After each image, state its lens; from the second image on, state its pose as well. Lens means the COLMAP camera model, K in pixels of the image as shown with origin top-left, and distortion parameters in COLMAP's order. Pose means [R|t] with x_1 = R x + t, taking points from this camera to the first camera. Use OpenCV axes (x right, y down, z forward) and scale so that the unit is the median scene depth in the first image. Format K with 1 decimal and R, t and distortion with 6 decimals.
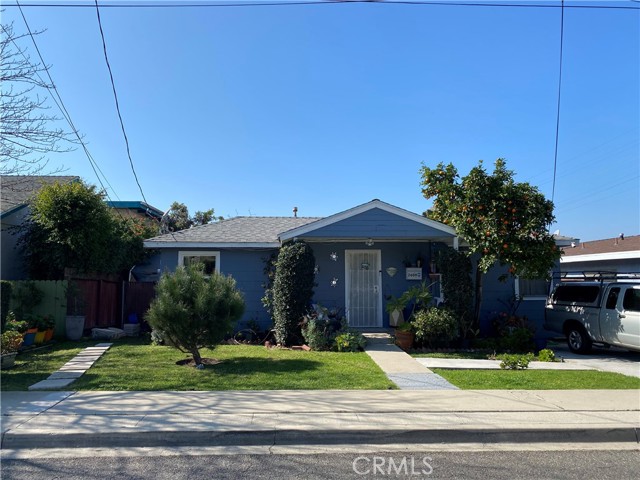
lens RADIAL K [[485.5, 0, 318.7], [0, 485.5, 234.2], [0, 0, 1]] dist [0.058346, -0.070243]
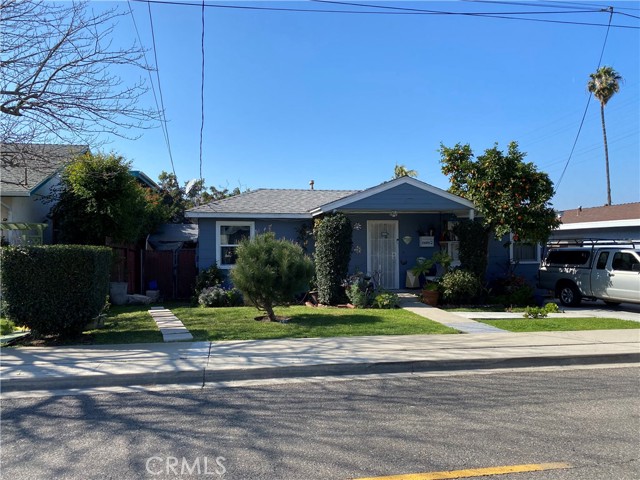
lens RADIAL K [[484.6, 0, 320.0], [0, 484.6, 240.0], [0, 0, 1]] dist [0.055912, -0.075851]
pose [[0.992351, -0.002864, 0.123416, -0.225121], [-0.006416, 0.997183, 0.074734, -0.005958], [-0.123283, -0.074954, 0.989537, -0.100256]]
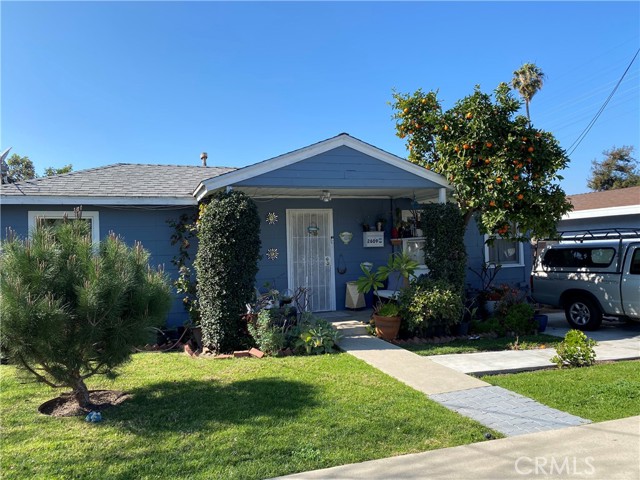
lens RADIAL K [[485.5, 0, 318.7], [0, 485.5, 234.2], [0, 0, 1]] dist [0.058346, -0.070243]
pose [[0.963478, -0.018548, 0.267144, -0.112048], [0.004461, 0.998572, 0.053244, 0.037655], [-0.267750, -0.050108, 0.962185, 0.336680]]
